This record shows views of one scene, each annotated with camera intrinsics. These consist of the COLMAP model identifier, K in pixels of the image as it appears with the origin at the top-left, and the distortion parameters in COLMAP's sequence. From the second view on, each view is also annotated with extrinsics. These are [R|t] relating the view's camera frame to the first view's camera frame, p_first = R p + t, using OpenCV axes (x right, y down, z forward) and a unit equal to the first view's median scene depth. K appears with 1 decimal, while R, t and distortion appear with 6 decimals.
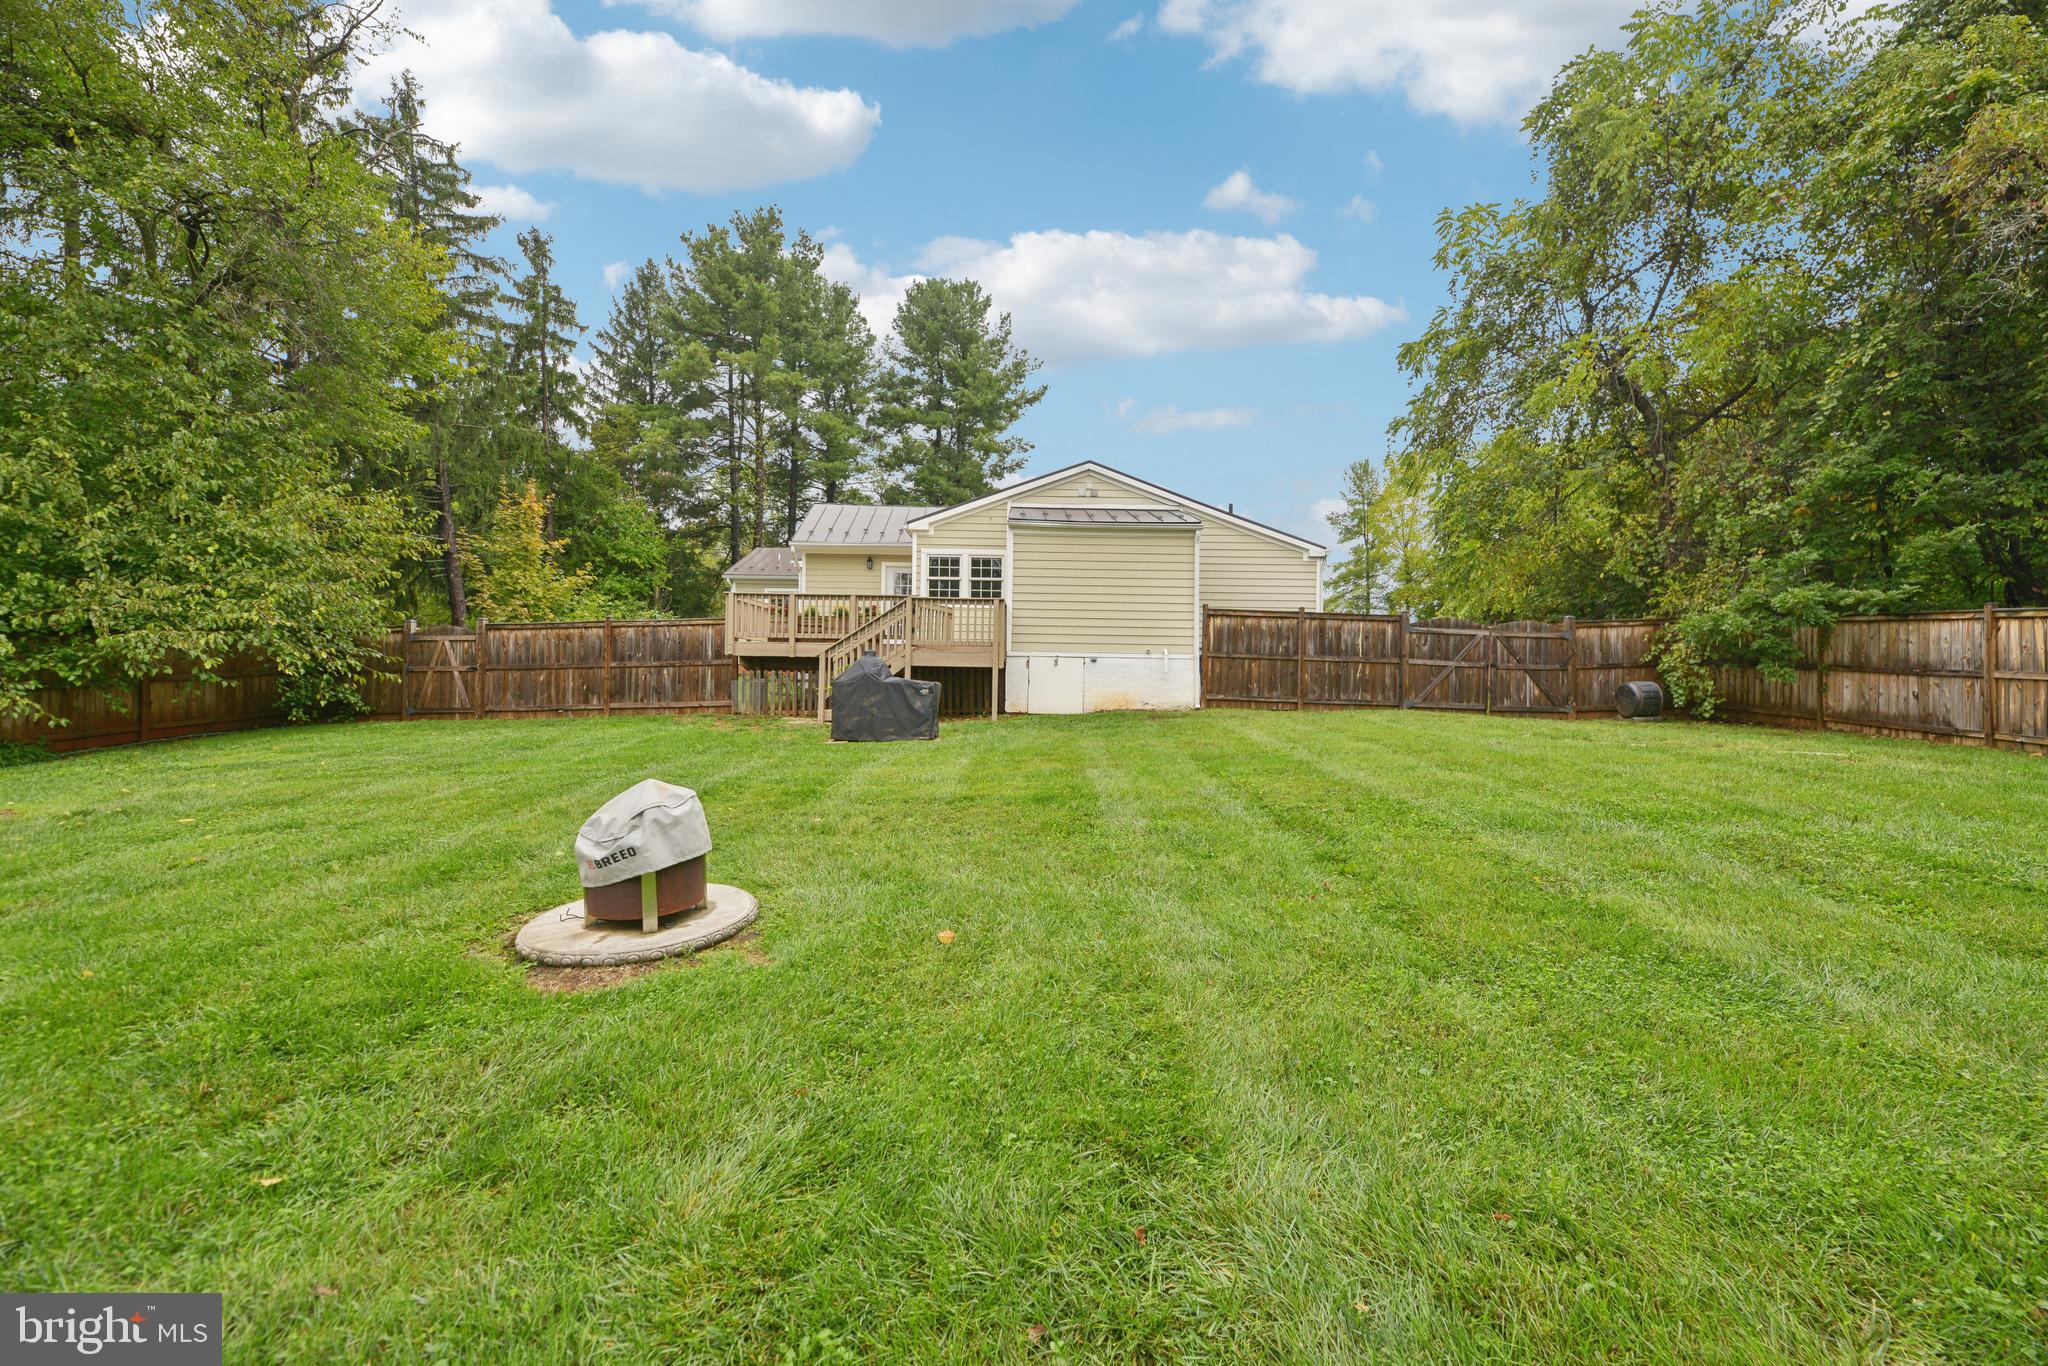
lens RADIAL K [[840.6, 0, 1043.8], [0, 840.6, 672.0], [0, 0, 1]] dist [-0.001315, -0.000567]
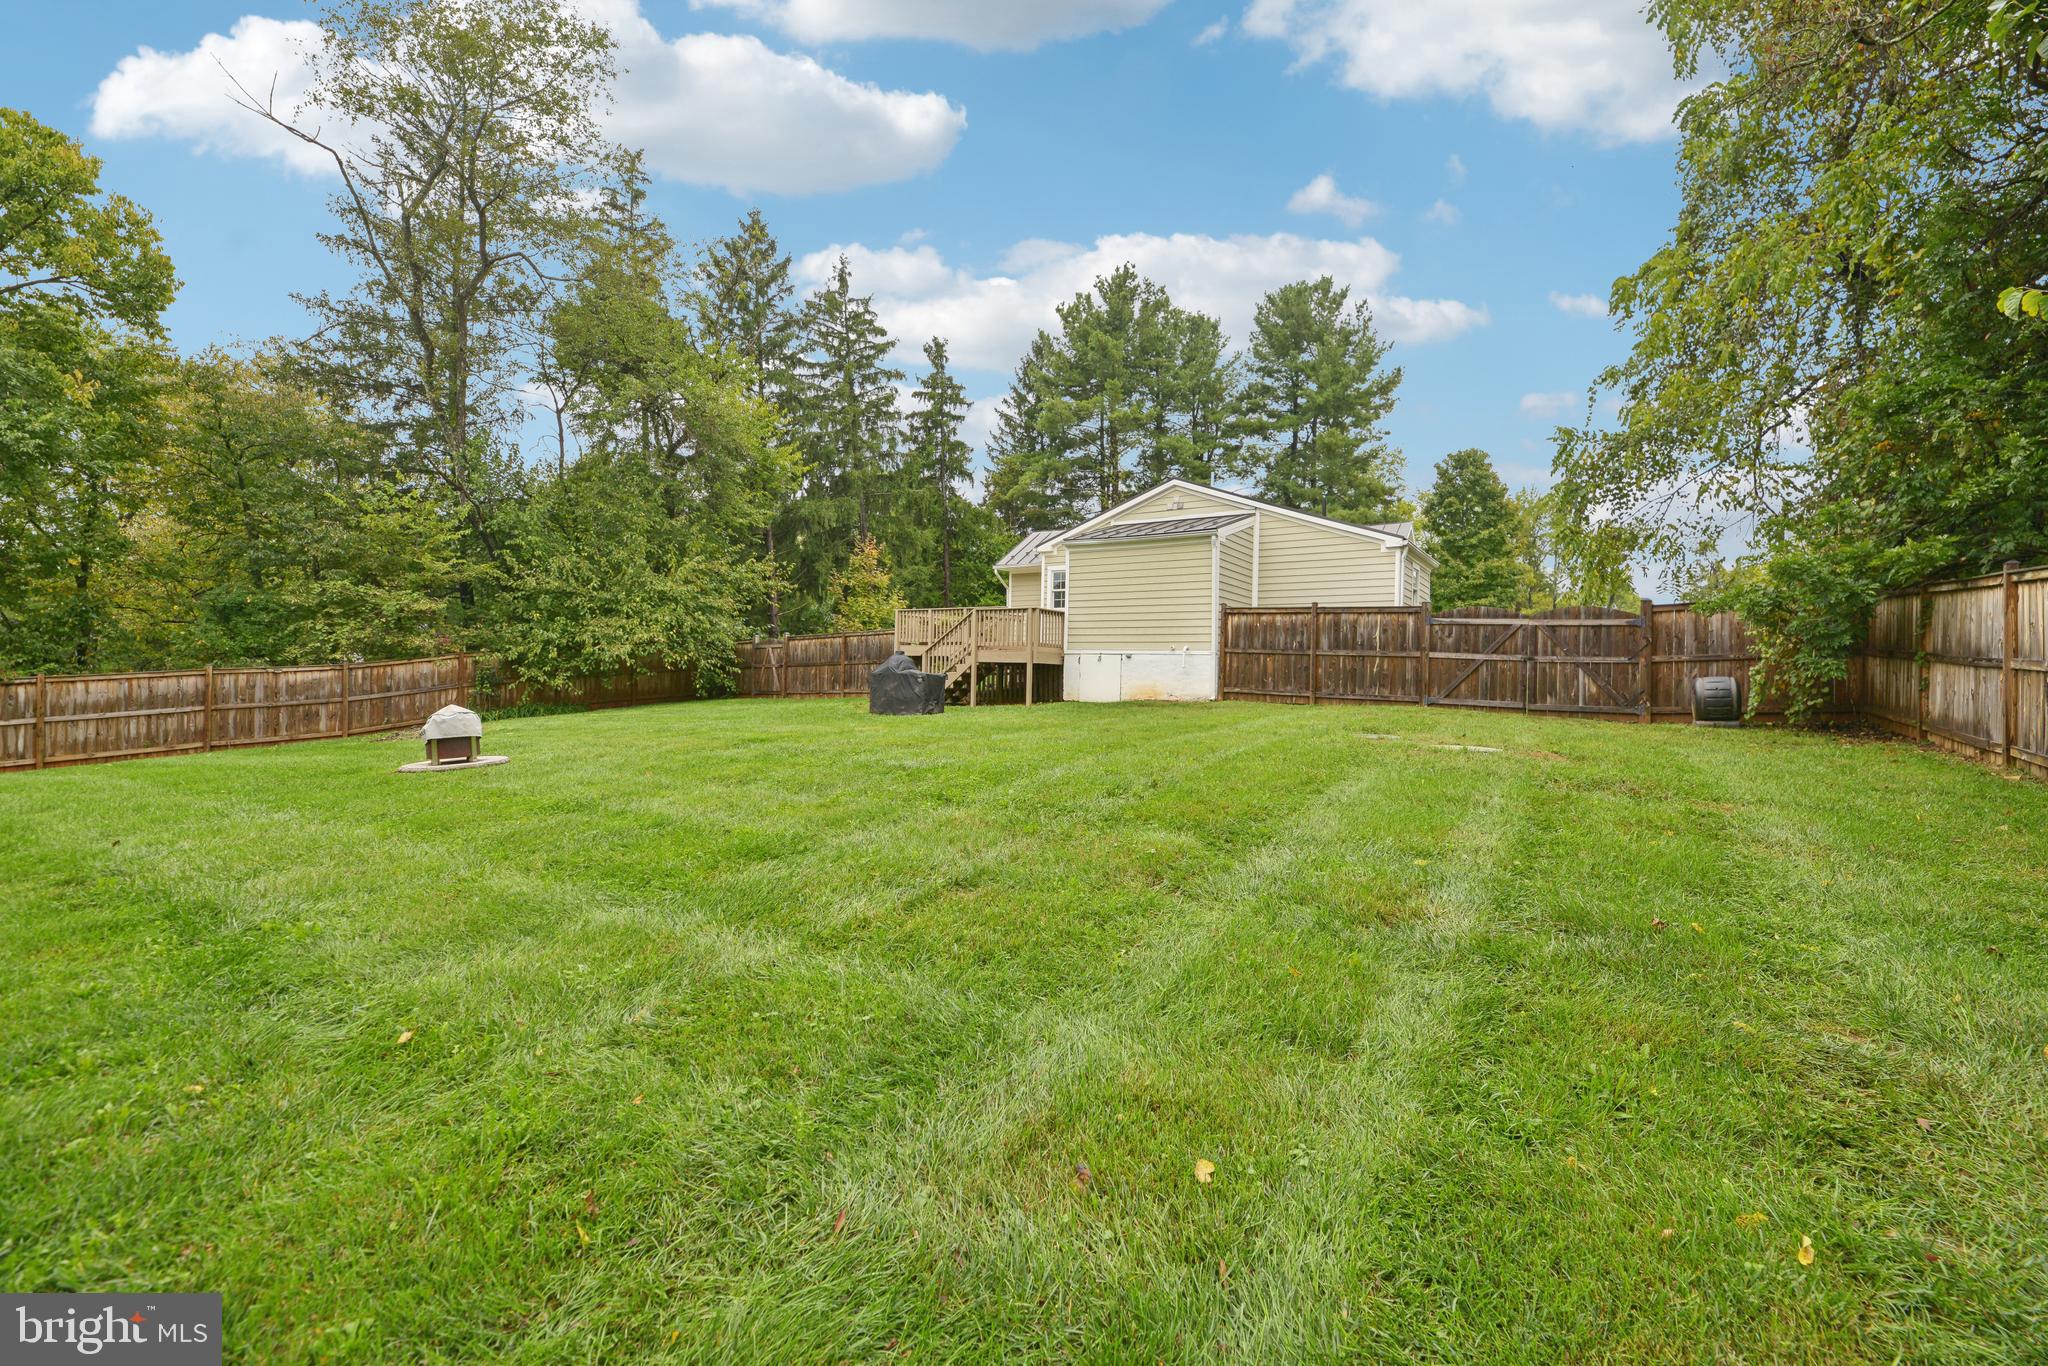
lens RADIAL K [[840.6, 0, 1043.8], [0, 840.6, 672.0], [0, 0, 1]] dist [-0.001315, -0.000567]
pose [[0.831393, 0.001376, -0.555684, 0.595092], [-0.002999, 0.999993, -0.002010, 0.009568], [0.555677, 0.003338, 0.831391, -0.018746]]
